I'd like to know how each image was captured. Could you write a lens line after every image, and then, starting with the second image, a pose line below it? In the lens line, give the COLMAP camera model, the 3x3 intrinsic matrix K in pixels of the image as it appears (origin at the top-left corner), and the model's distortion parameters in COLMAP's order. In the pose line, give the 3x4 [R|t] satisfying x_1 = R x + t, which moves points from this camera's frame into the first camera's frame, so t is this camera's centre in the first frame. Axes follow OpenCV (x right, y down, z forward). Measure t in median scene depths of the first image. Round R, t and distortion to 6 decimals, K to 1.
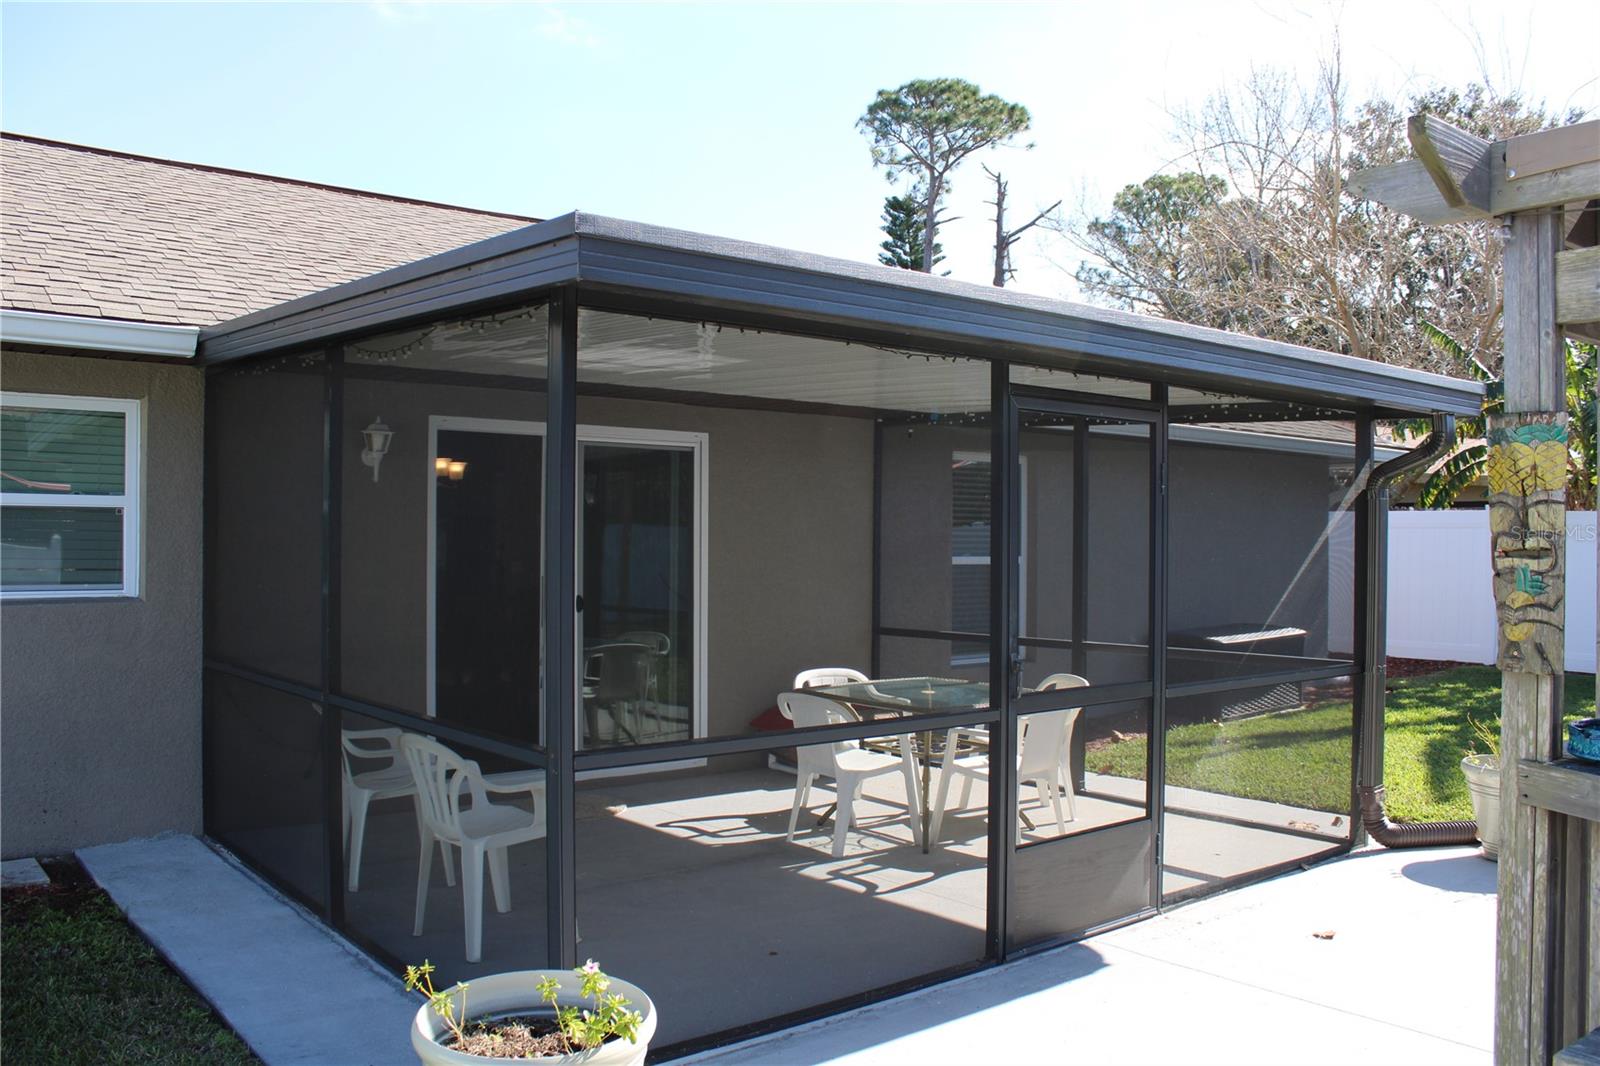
lens RADIAL K [[1347.0, 0, 800.0], [0, 1347.0, 533.0], [0, 0, 1]] dist [-0.168611, 0.164866]
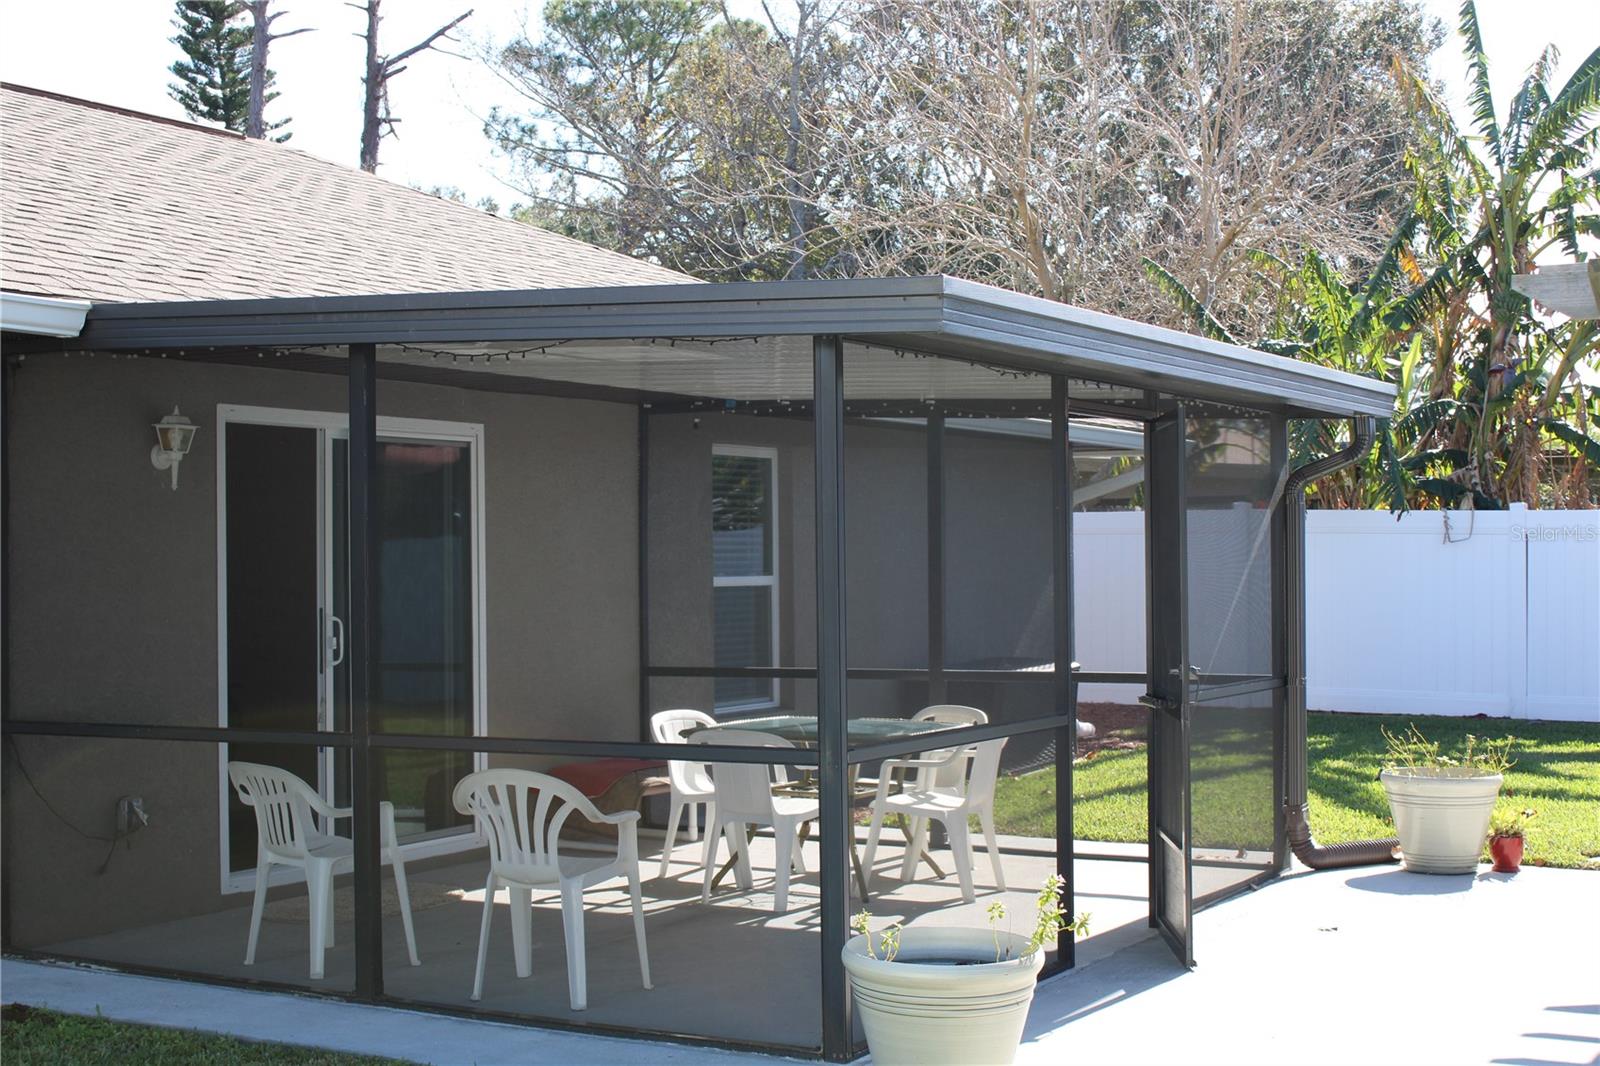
lens RADIAL K [[2303.1, 0, 800.0], [0, 2303.1, 533.0], [0, 0, 1]] dist [-0.043698, -0.133231]
pose [[0.930252, -0.011989, 0.366725, -0.355060], [0.014728, 0.999881, -0.004671, -0.001138], [-0.366626, 0.009746, 0.930318, -0.294852]]
